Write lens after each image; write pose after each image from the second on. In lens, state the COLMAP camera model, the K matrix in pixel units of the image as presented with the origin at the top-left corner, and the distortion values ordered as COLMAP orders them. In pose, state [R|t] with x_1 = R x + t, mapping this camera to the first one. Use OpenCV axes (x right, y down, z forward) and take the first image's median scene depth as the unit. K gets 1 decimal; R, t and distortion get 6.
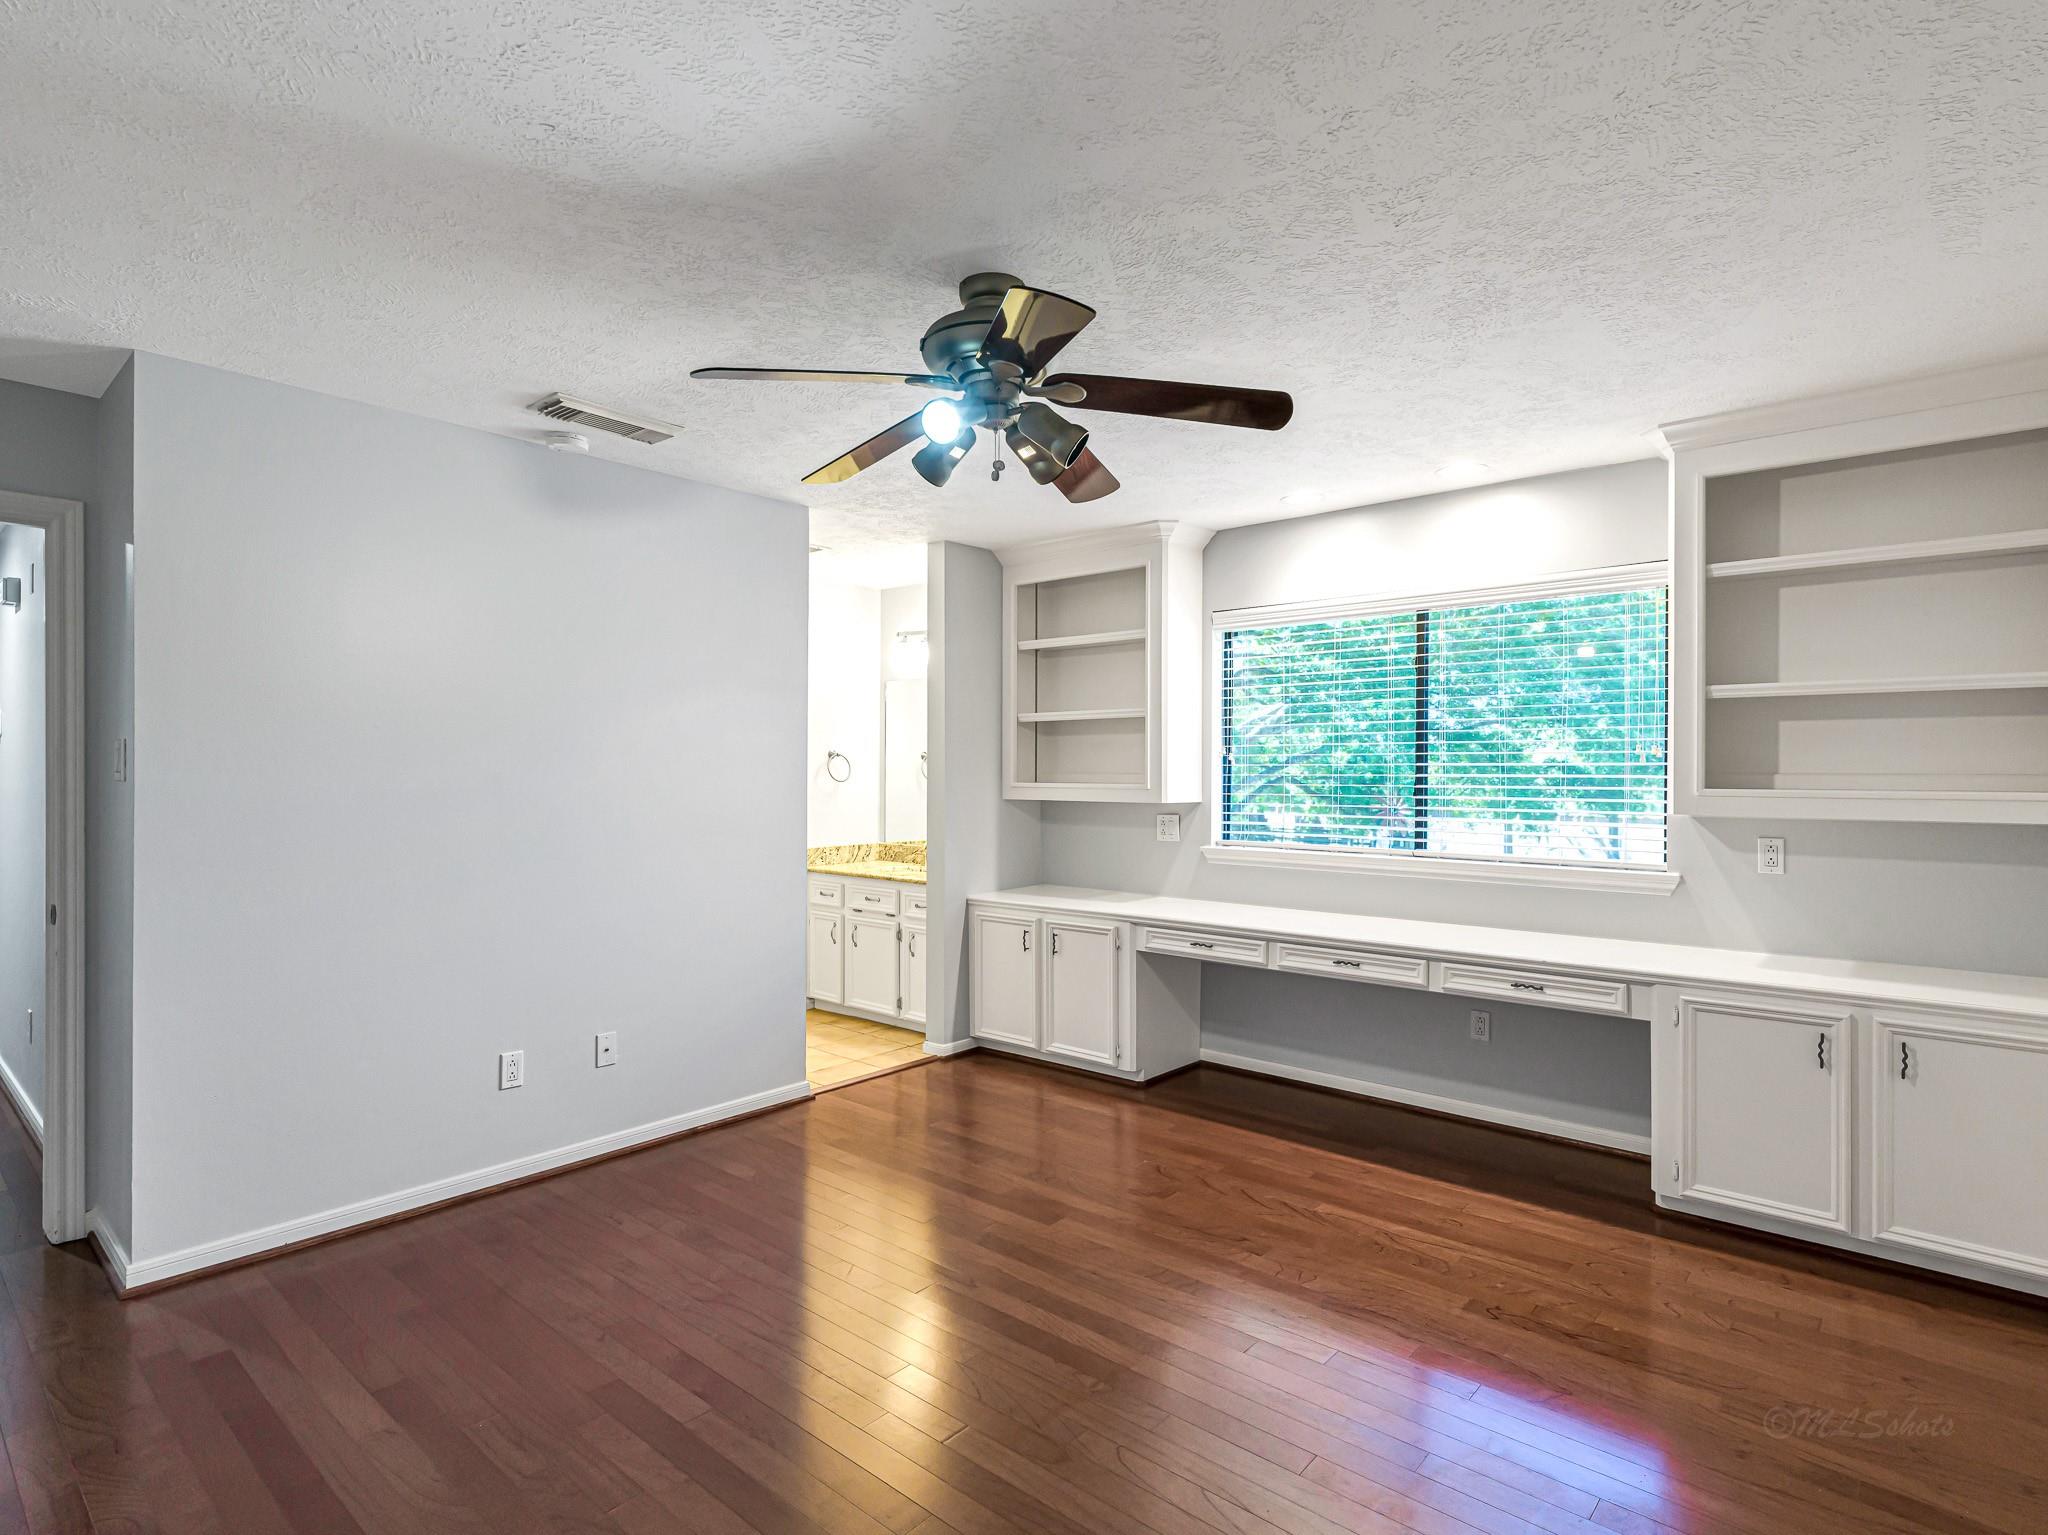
lens RADIAL K [[1039.3, 0, 1021.9], [0, 1039.3, 764.8], [0, 0, 1]] dist [0.004352, -0.006401]
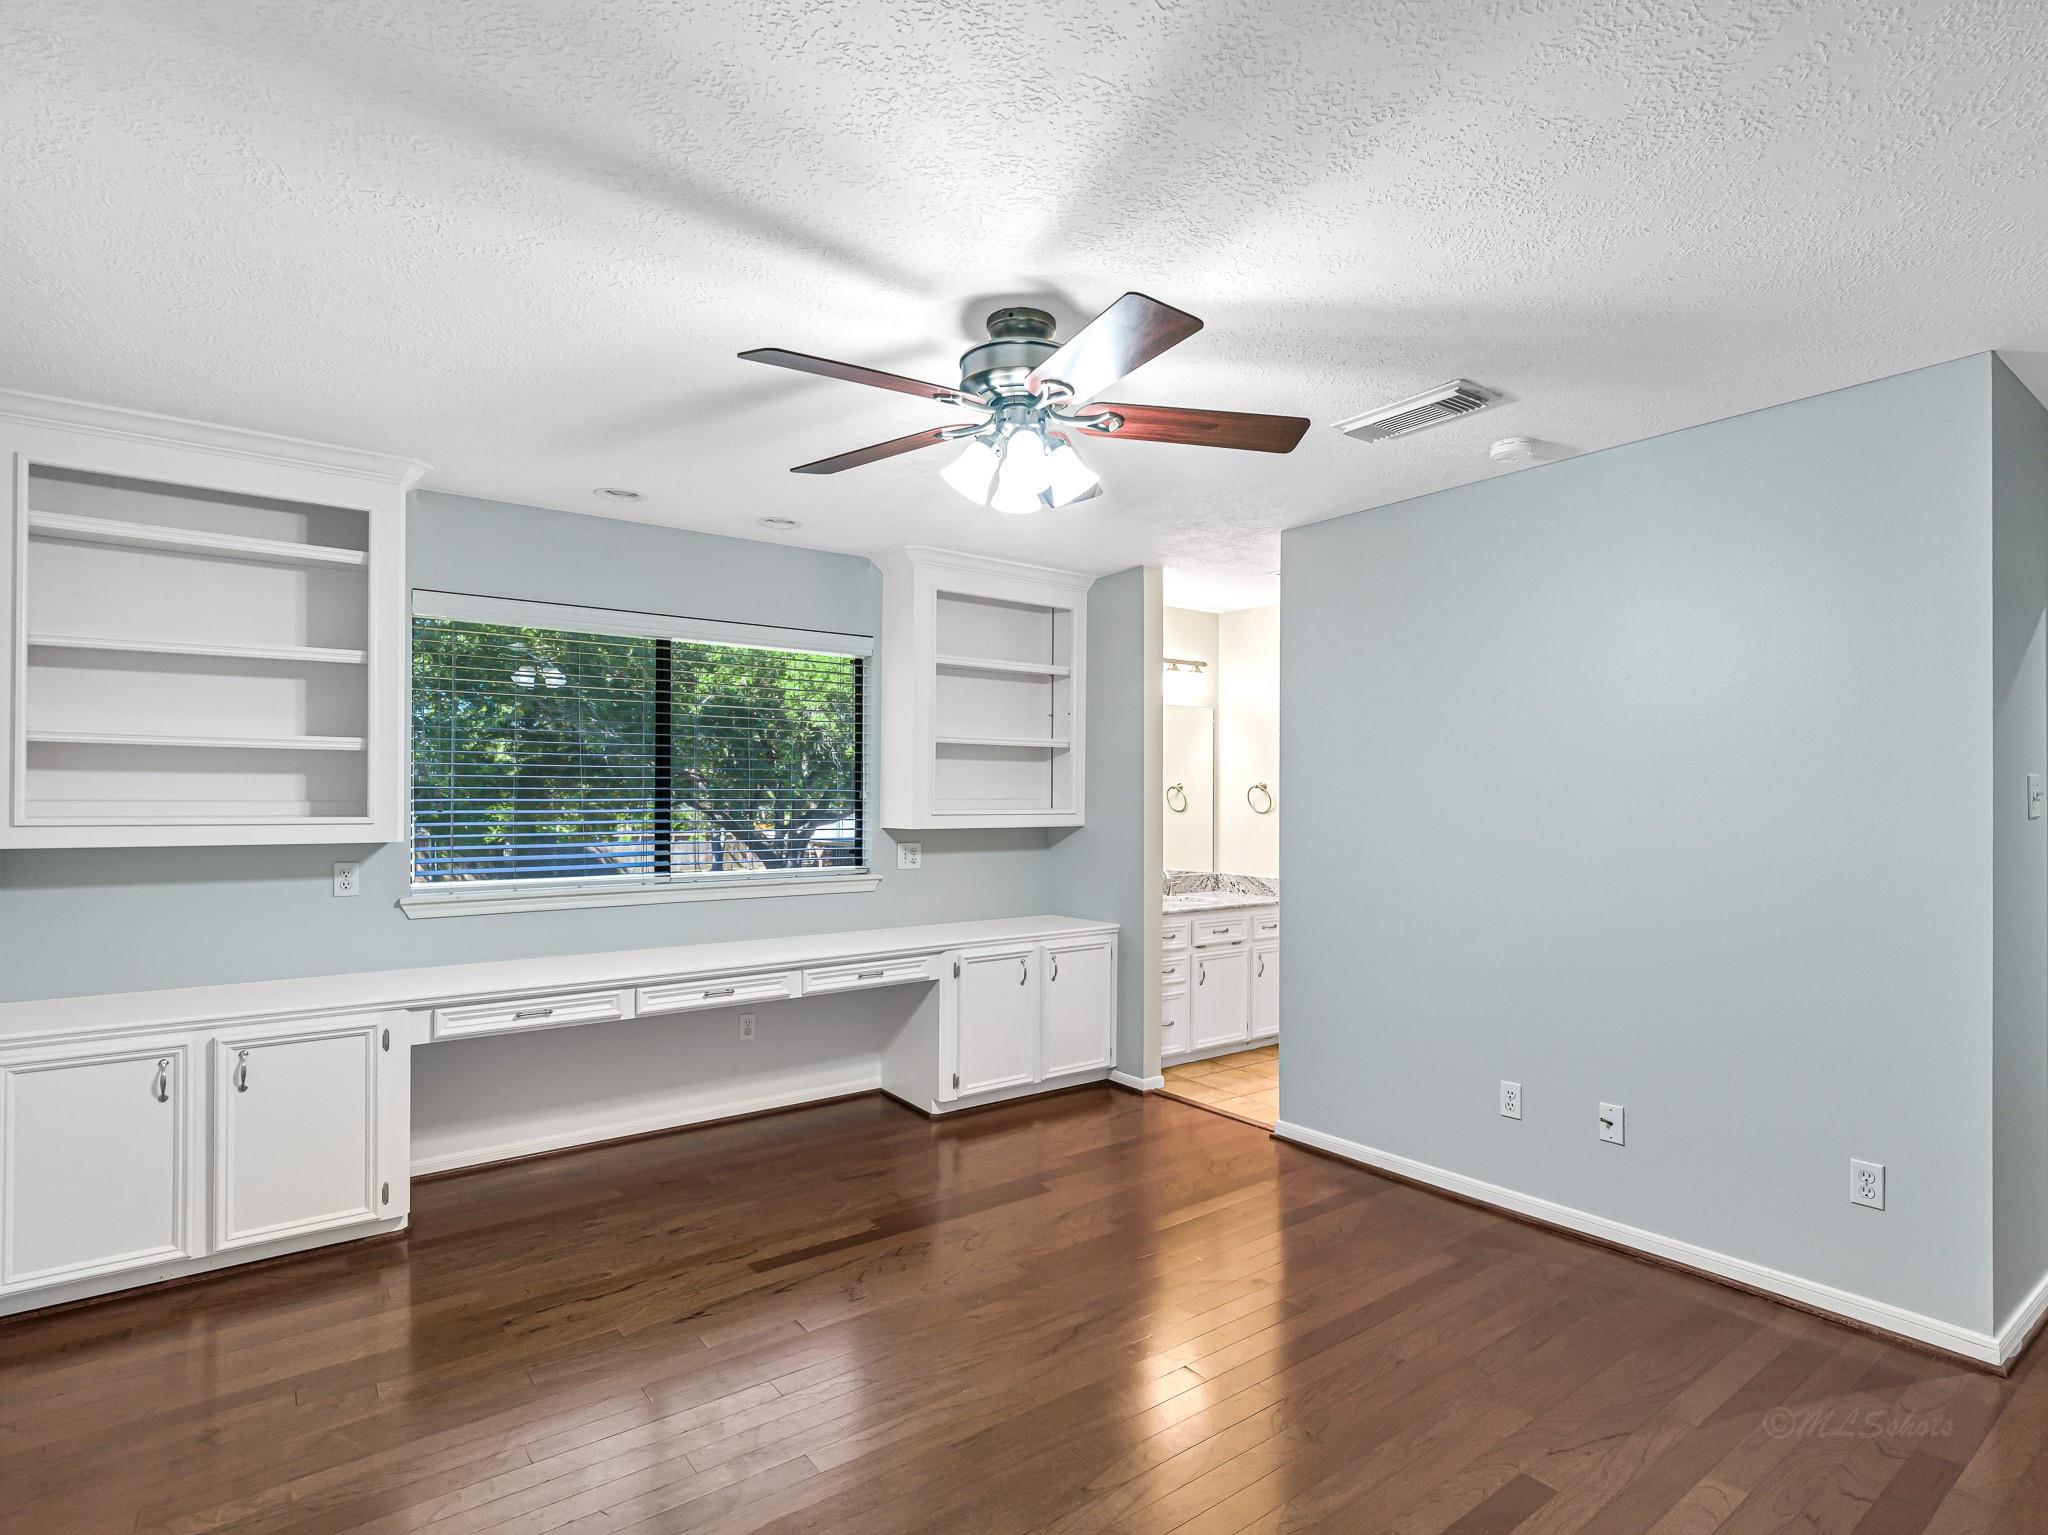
lens RADIAL K [[1039.3, 0, 1021.9], [0, 1039.3, 764.8], [0, 0, 1]] dist [0.004352, -0.006401]
pose [[0.224125, 0.024778, 0.974245, -0.632727], [-0.004463, 0.999692, -0.024399, -0.001599], [-0.974550, 0.001120, 0.224166, 0.529580]]
